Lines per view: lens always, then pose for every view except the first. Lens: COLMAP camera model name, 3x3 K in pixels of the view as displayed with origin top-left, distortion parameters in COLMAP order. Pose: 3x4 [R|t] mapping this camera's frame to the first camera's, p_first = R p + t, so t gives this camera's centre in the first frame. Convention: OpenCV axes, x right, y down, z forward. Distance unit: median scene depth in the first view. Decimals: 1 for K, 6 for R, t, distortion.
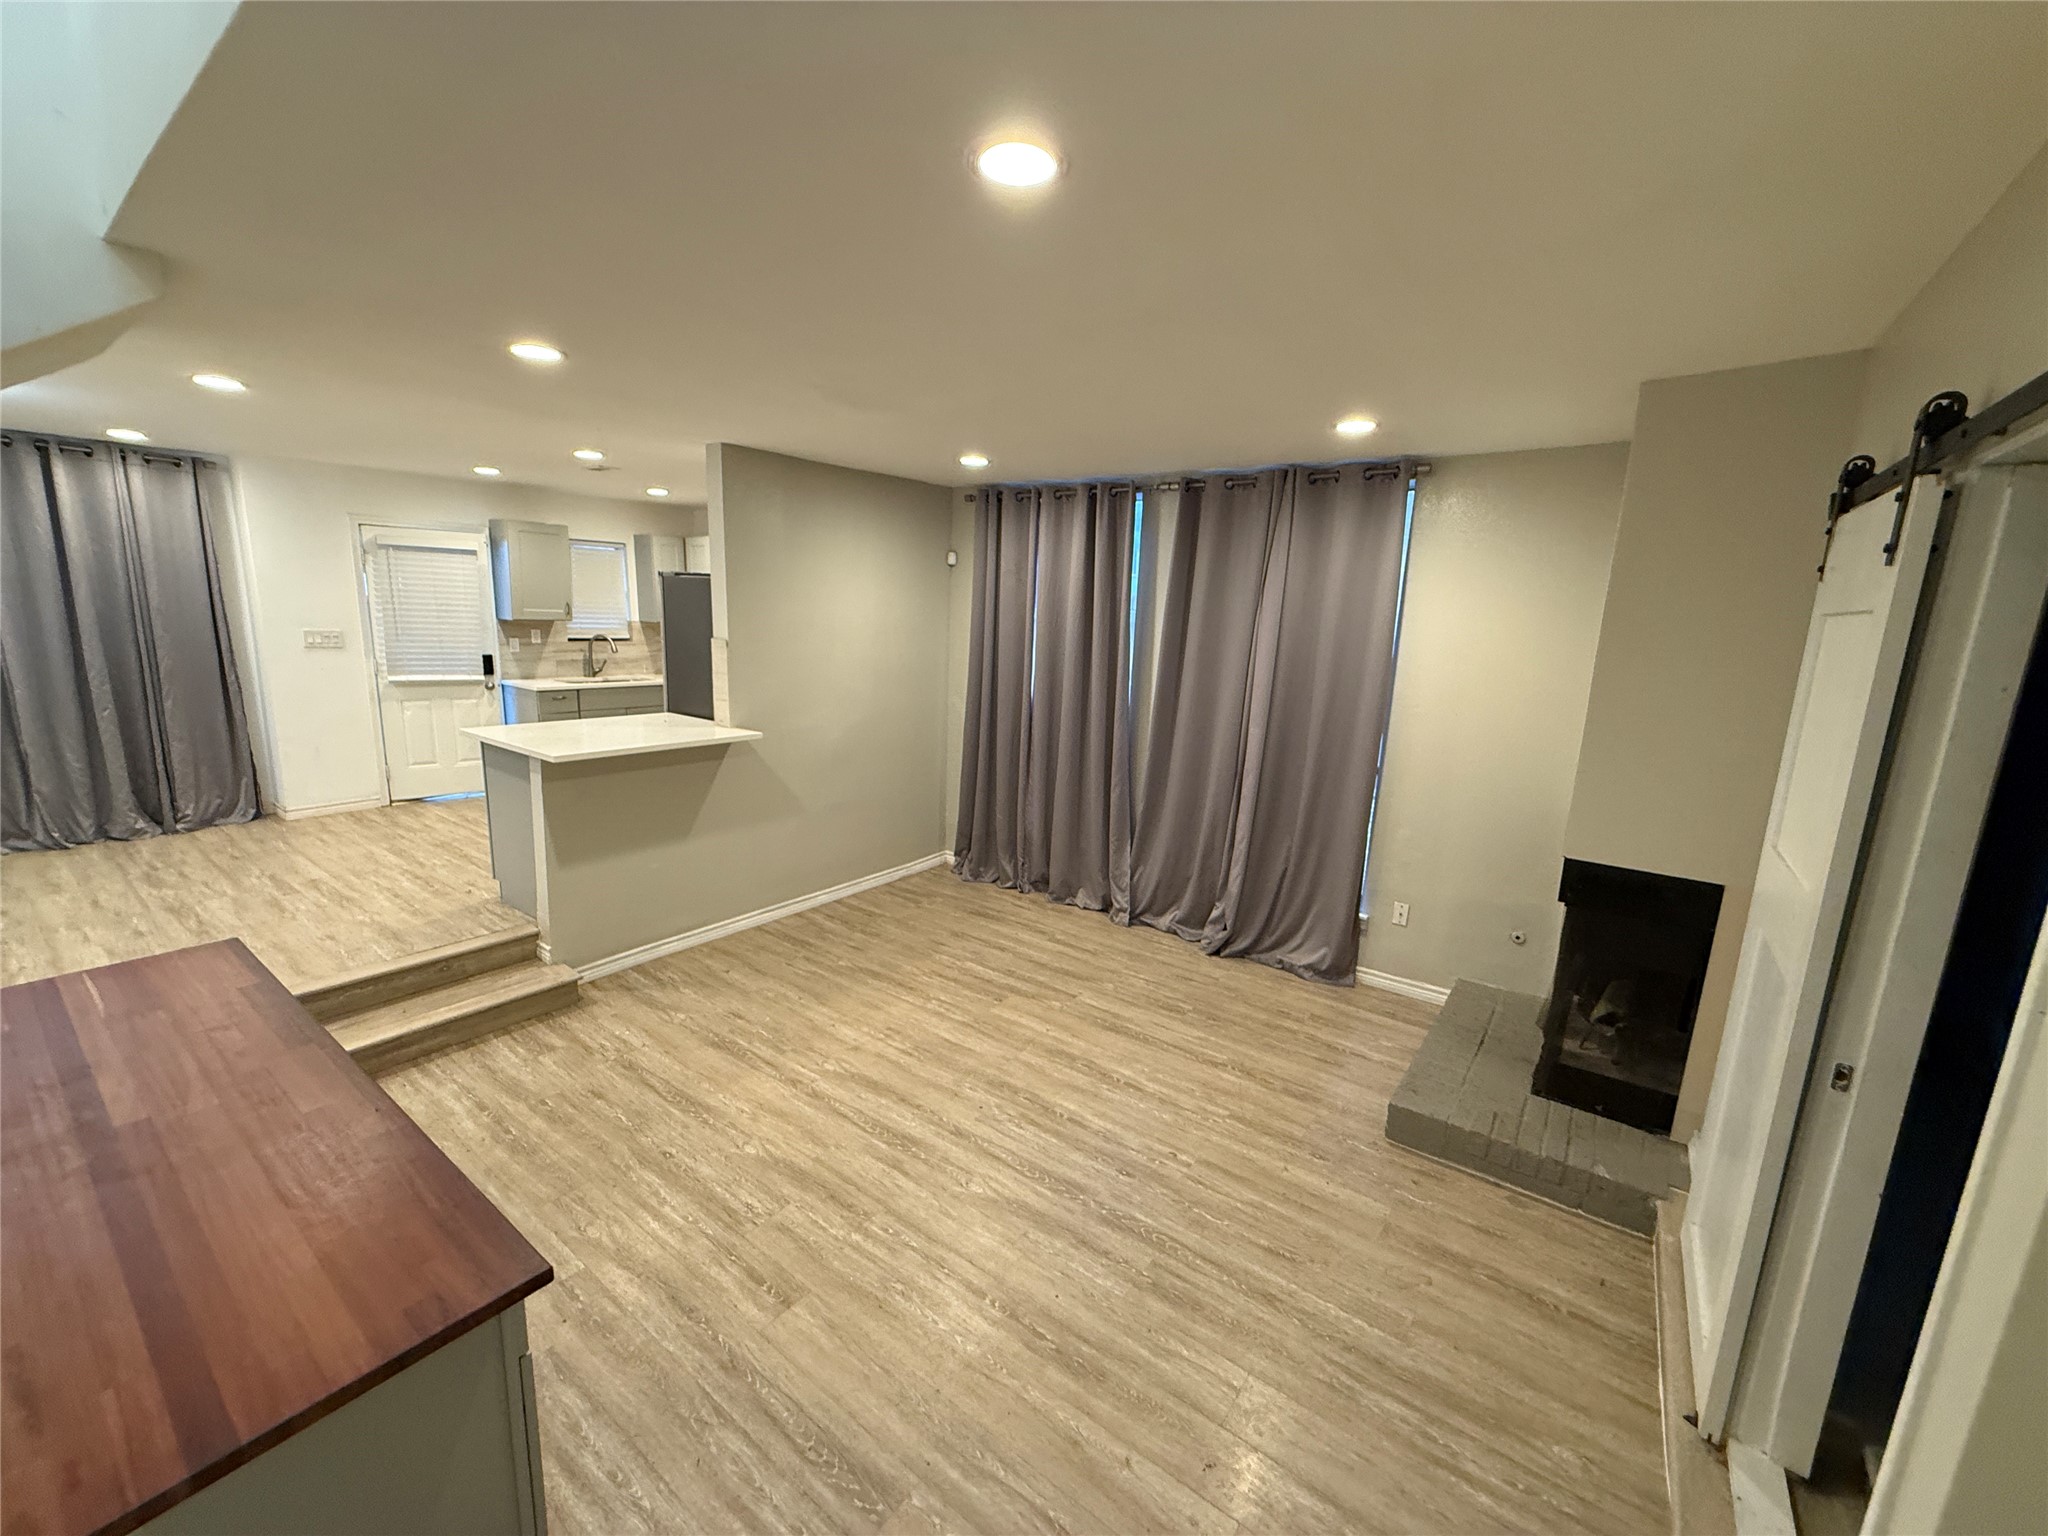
lens RADIAL K [[819.2, 0, 1019.8], [0, 819.2, 768.2], [0, 0, 1]] dist [-0.000383, 0.000750]
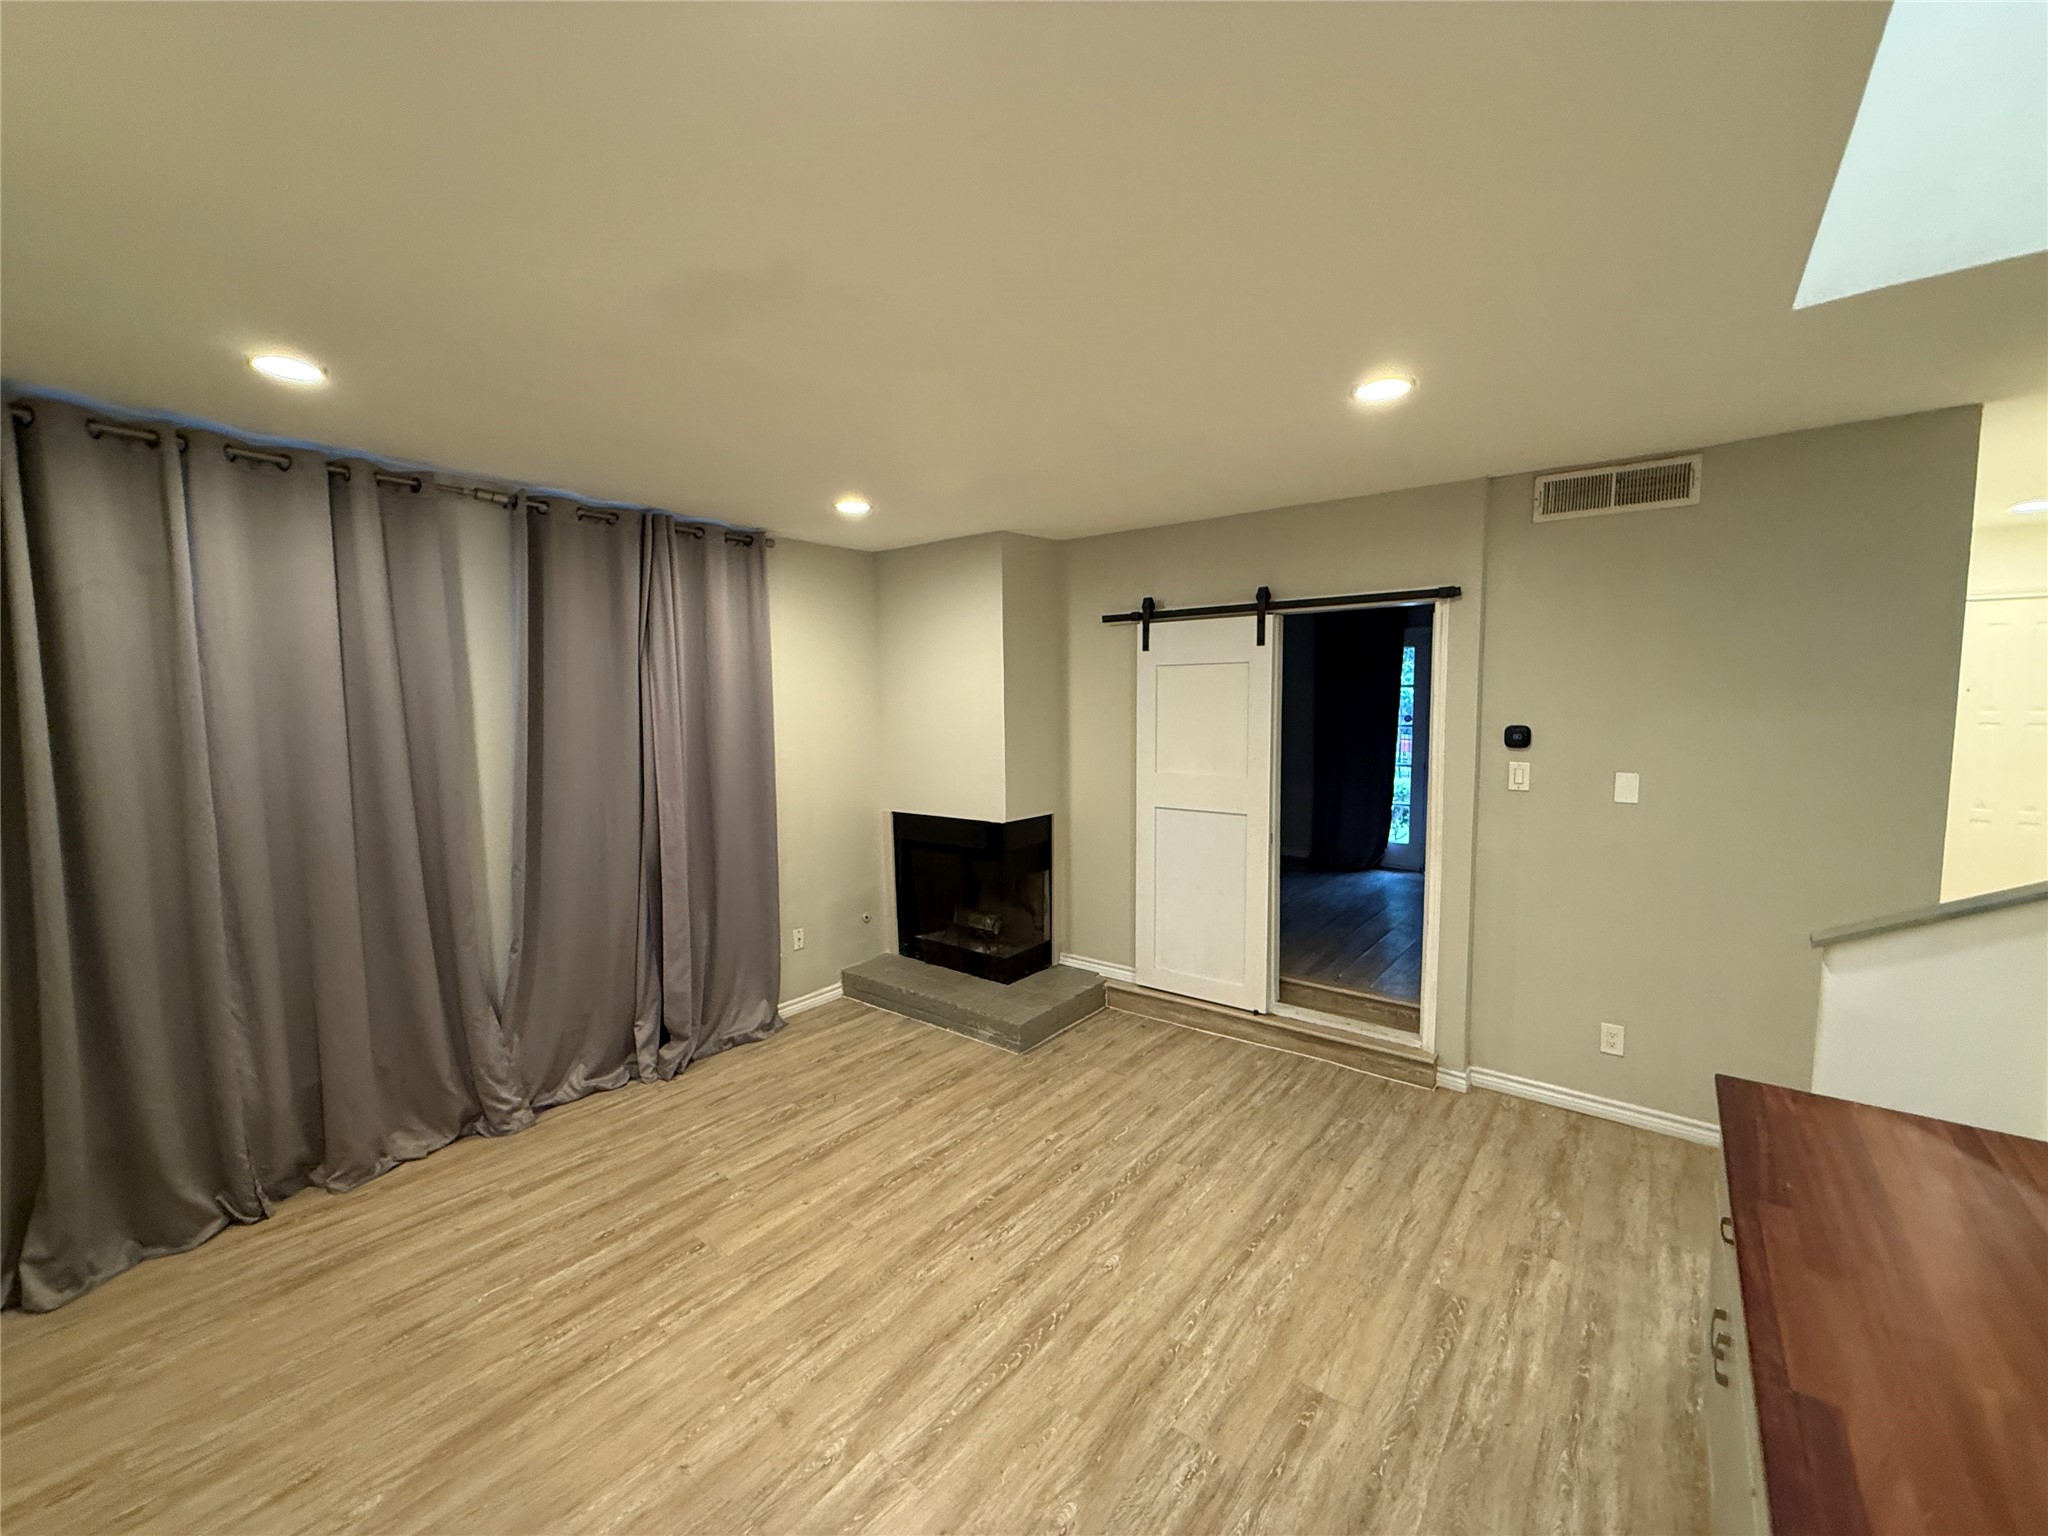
lens RADIAL K [[819.2, 0, 1021.6], [0, 819.2, 762.9], [0, 0, 1]] dist [-0.000383, 0.000750]
pose [[0.023666, -0.109219, 0.993736, -0.633766], [0.197753, 0.974885, 0.102437, -0.113088], [-0.979966, 0.194090, 0.044670, 0.643131]]
